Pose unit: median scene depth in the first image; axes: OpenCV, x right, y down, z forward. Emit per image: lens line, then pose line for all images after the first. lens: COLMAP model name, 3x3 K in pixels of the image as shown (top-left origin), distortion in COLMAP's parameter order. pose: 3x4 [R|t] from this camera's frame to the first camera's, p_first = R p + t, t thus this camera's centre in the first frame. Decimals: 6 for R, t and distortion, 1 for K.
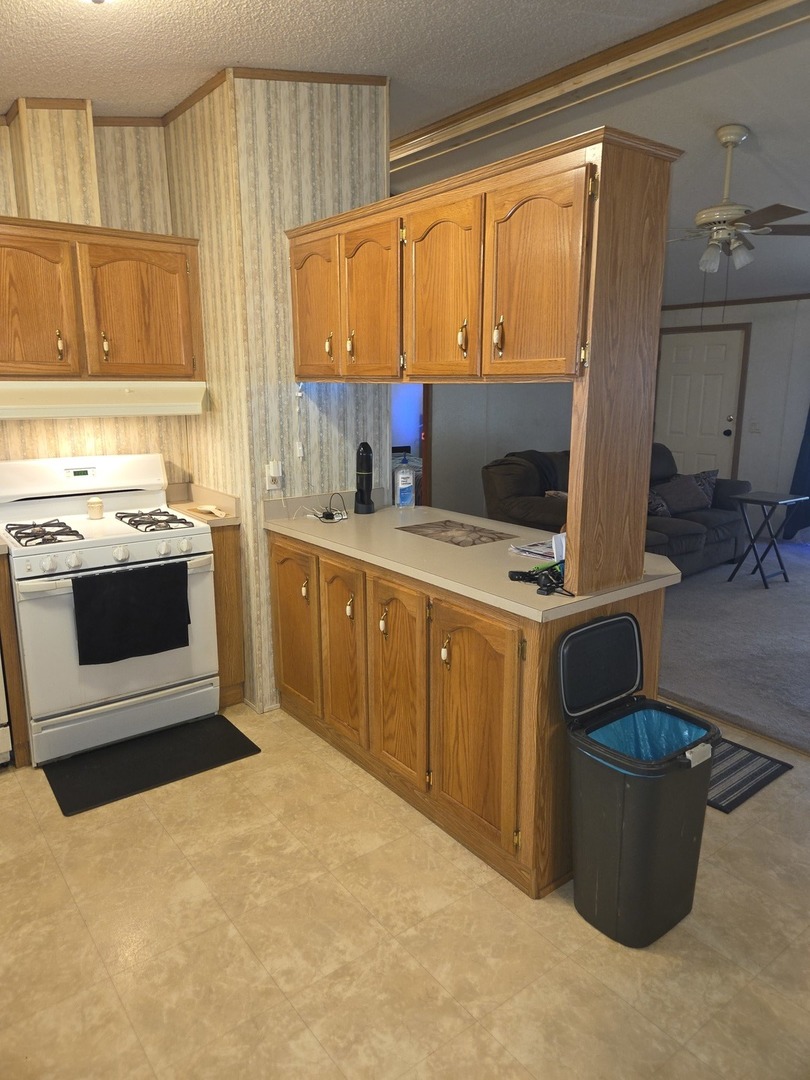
lens RADIAL K [[717.5, 0, 411.5], [0, 717.5, 525.3], [0, 0, 1]] dist [0.063739, -0.057808]
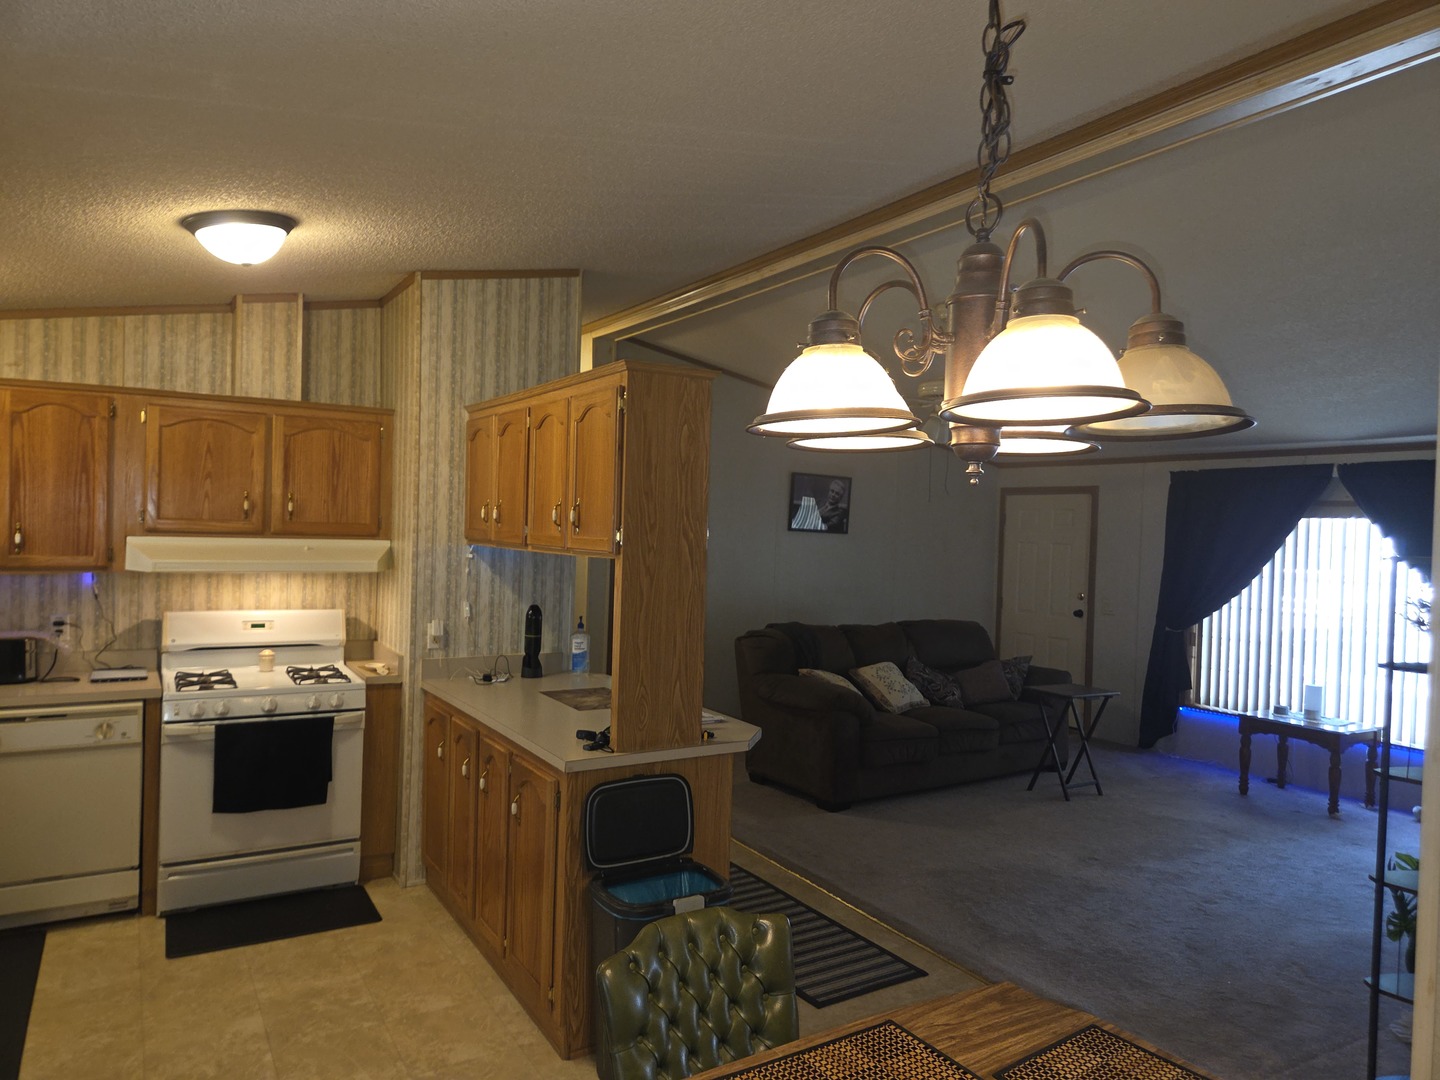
lens RADIAL K [[956.7, 0, 726.0], [0, 956.7, 540.3], [0, 0, 1]] dist [0.063739, -0.057808]
pose [[0.993864, 0.031647, -0.105987, 0.383155], [-0.050646, 0.982052, -0.181684, 0.027210], [0.098335, 0.185937, 0.977629, -0.326097]]
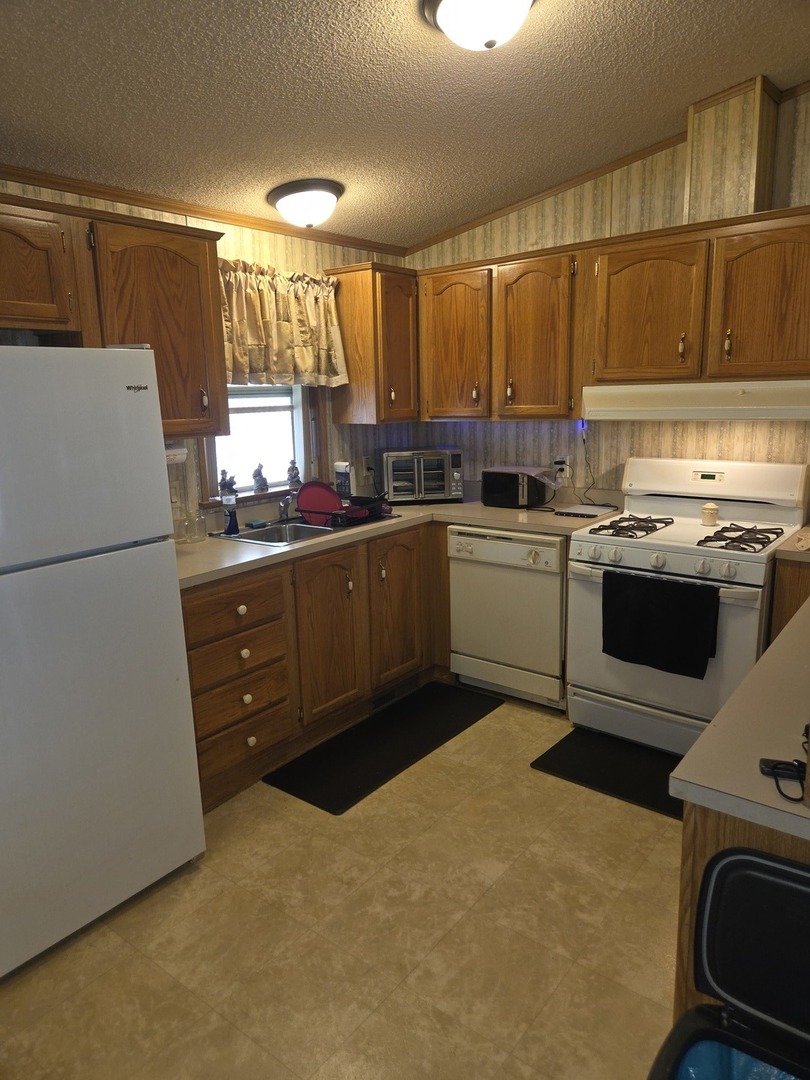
lens RADIAL K [[717.5, 0, 406.3], [0, 717.5, 533.7], [0, 0, 1]] dist [0.063739, -0.057808]
pose [[0.243576, 0.186911, -0.951701, 0.439938], [-0.166961, 0.974687, 0.148693, -0.084628], [0.955403, 0.122679, 0.268618, 0.407808]]
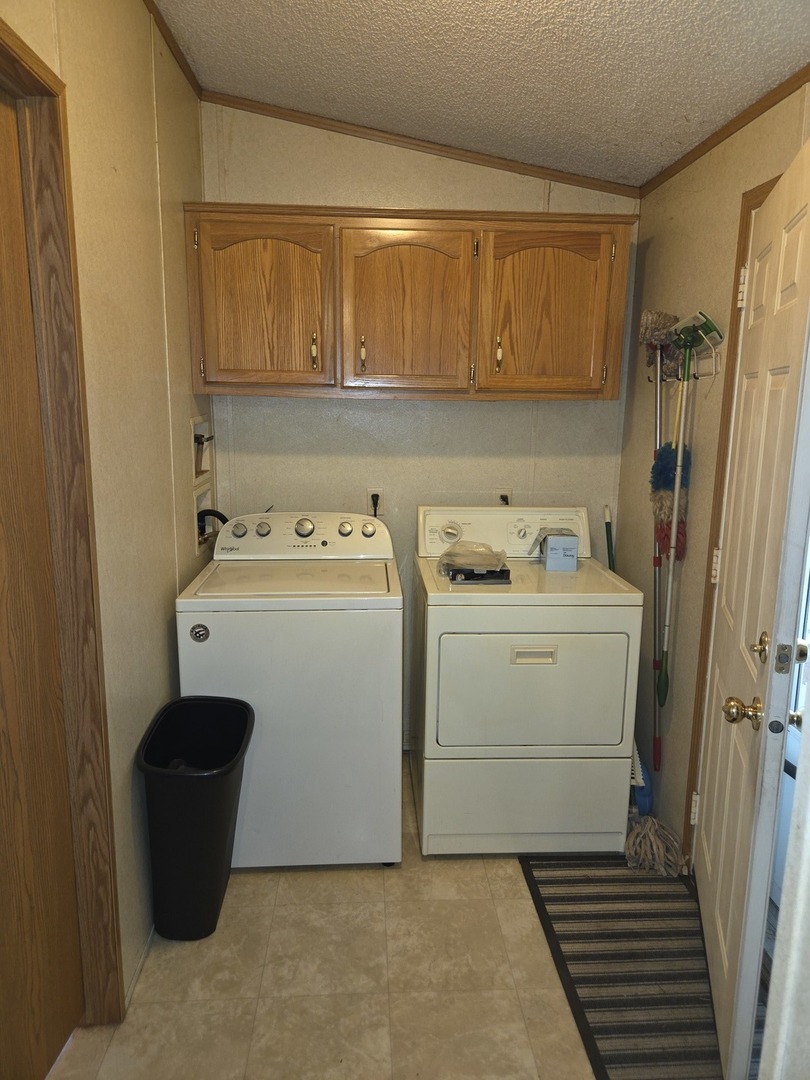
lens RADIAL K [[717.5, 0, 409.1], [0, 717.5, 536.3], [0, 0, 1]] dist [0.063739, -0.057808]
pose [[-0.826625, -0.113976, 0.551090, -0.683815], [0.108612, 0.928551, 0.354959, -0.187417], [-0.552172, 0.353273, -0.755185, 0.914918]]
